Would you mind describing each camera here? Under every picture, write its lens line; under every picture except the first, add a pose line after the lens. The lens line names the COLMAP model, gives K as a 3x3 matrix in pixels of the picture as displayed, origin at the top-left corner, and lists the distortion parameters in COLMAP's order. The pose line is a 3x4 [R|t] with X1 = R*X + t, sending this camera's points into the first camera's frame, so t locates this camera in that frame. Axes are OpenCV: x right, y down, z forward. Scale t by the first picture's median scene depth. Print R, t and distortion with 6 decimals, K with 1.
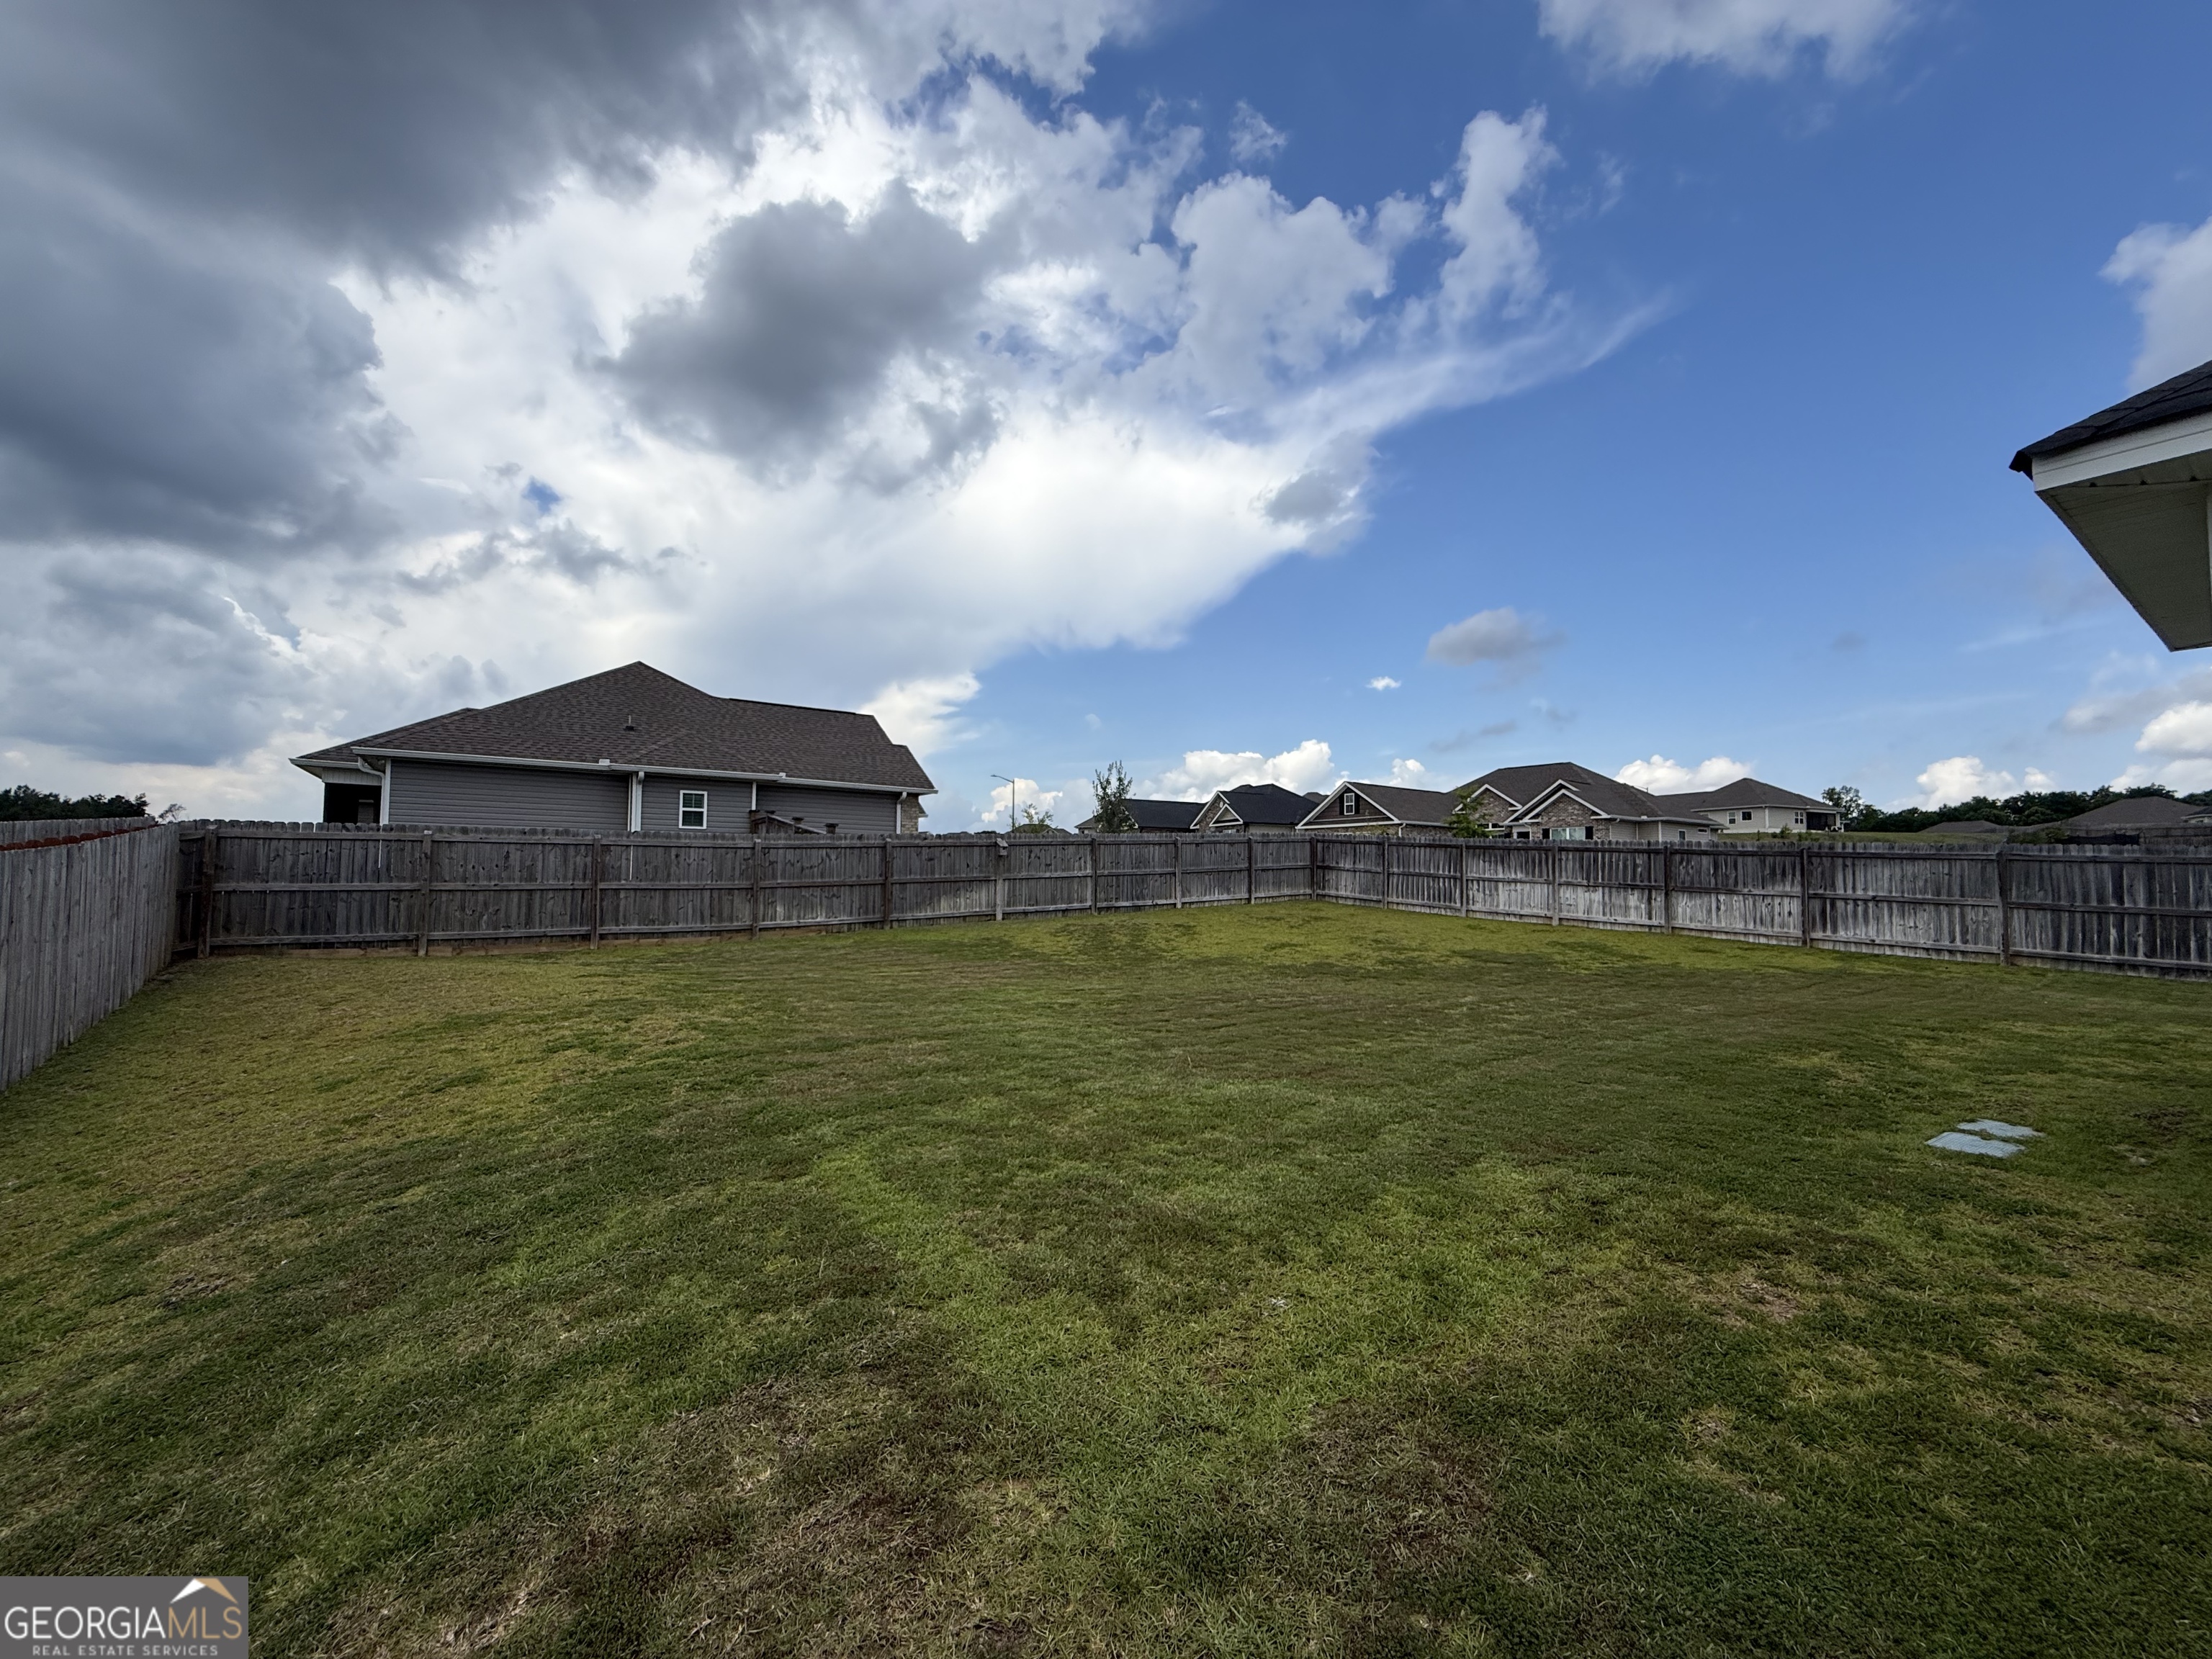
lens RADIAL K [[879.7, 0, 1098.9], [0, 879.7, 834.6], [0, 0, 1]] dist [0.001417, 0.000023]
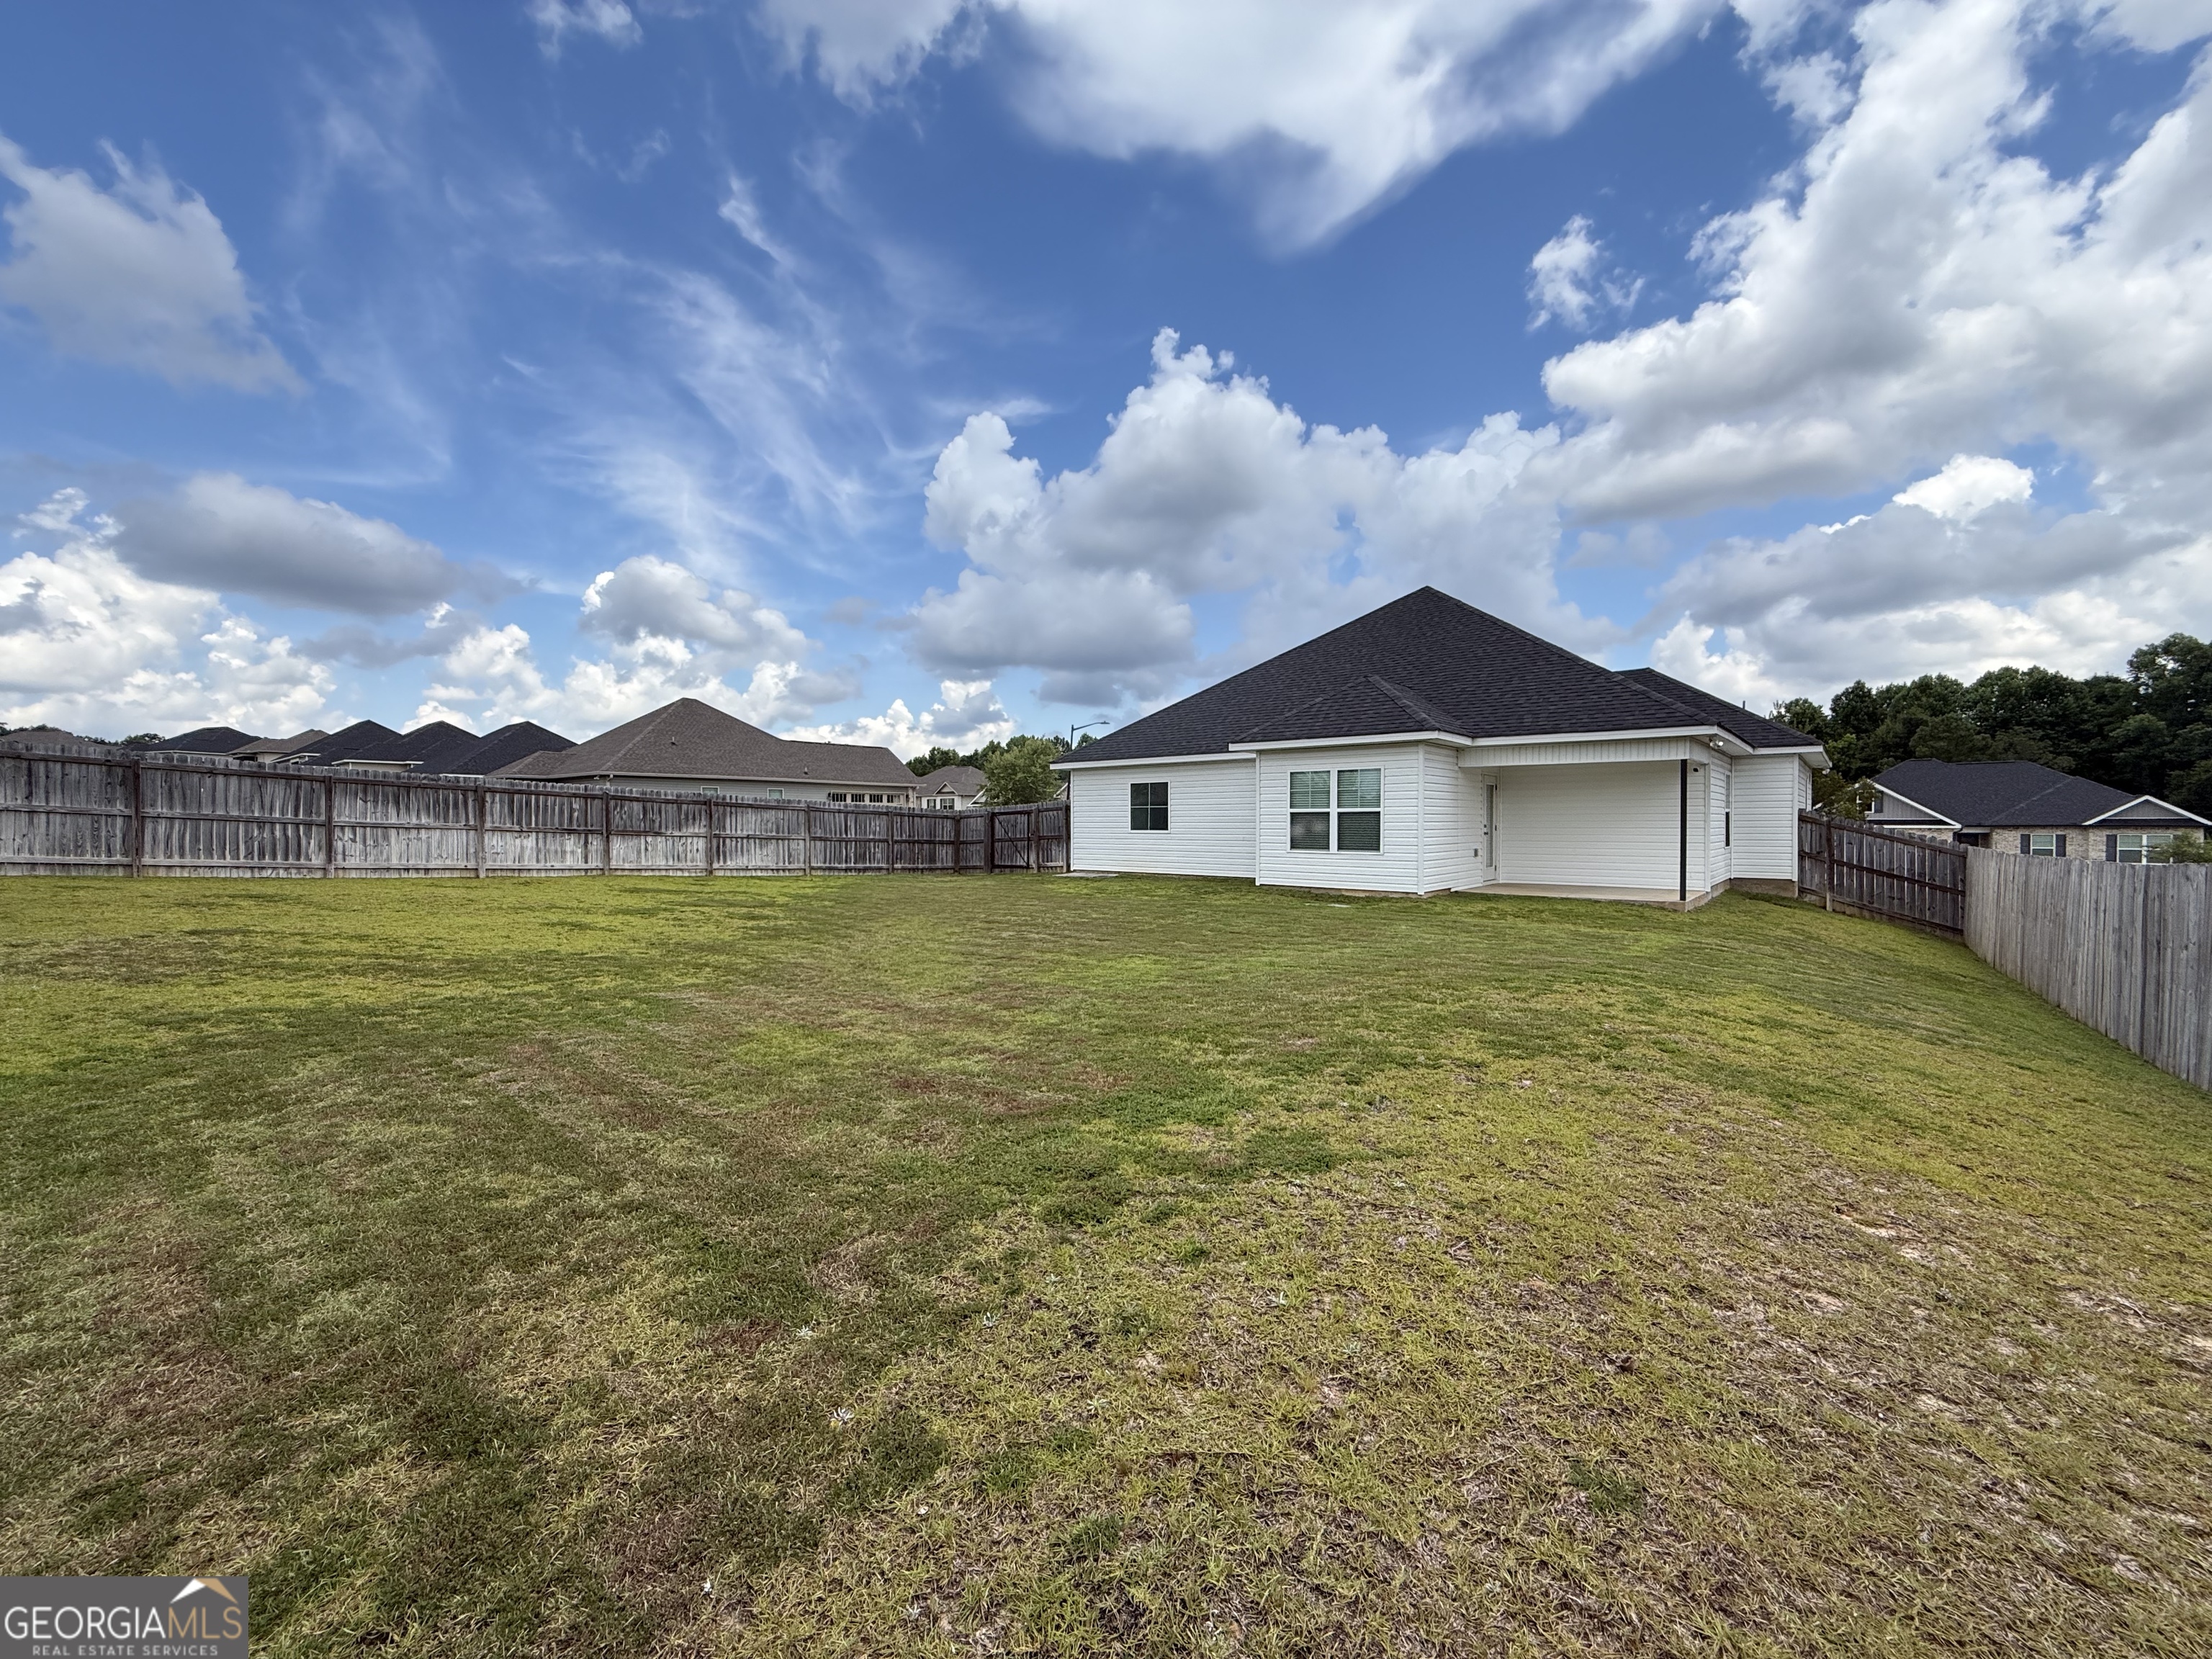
lens RADIAL K [[879.7, 0, 1098.9], [0, 879.7, 834.6], [0, 0, 1]] dist [0.001417, 0.000023]
pose [[-0.265355, -0.017852, 0.963985, -0.525889], [-0.045190, 0.998960, 0.006060, 0.031540], [-0.963091, -0.041955, -0.265886, 0.721986]]
